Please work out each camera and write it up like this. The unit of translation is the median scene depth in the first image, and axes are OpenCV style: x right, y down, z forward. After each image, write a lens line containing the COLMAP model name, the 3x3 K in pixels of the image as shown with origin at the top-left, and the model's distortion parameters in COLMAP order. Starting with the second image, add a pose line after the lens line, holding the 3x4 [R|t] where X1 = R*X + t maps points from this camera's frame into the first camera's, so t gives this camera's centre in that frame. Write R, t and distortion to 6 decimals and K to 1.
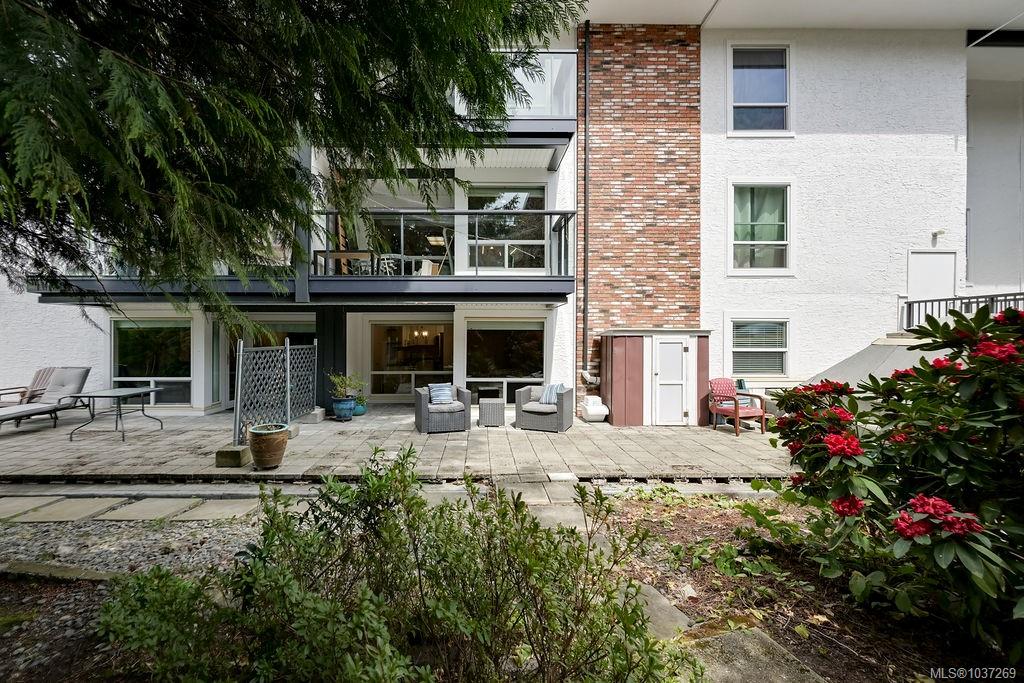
lens RADIAL K [[411.3, 0, 495.1], [0, 411.3, 333.0], [0, 0, 1]] dist [-0.001040, -0.000066]
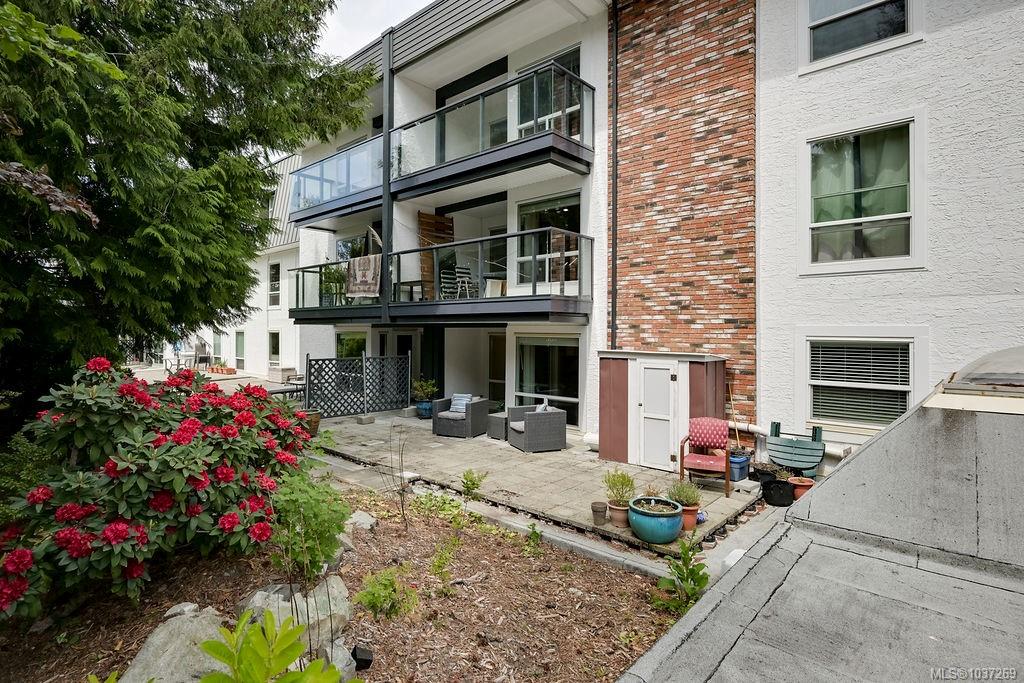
lens RADIAL K [[509.8, 0, 501.1], [0, 509.8, 323.7], [0, 0, 1]] dist [0.000222, 0.000397]
pose [[0.746335, -0.006822, -0.665536, 0.764704], [-0.000758, 0.999938, -0.011100, -0.047412], [0.665570, 0.008789, 0.746283, 0.024029]]
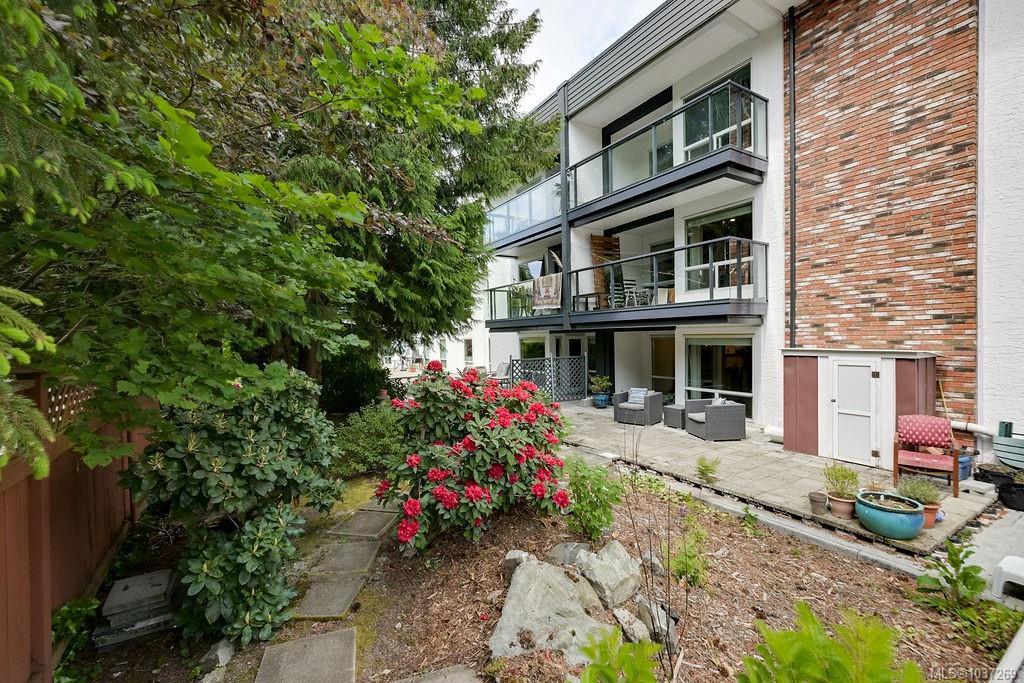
lens RADIAL K [[419.0, 0, 509.3], [0, 419.0, 344.9], [0, 0, 1]] dist [0.000381, 0.000145]
pose [[0.525864, 0.005534, -0.850551, 0.686900], [0.025830, 0.999414, 0.022472, -0.049053], [0.850177, -0.033787, 0.525413, -0.043952]]
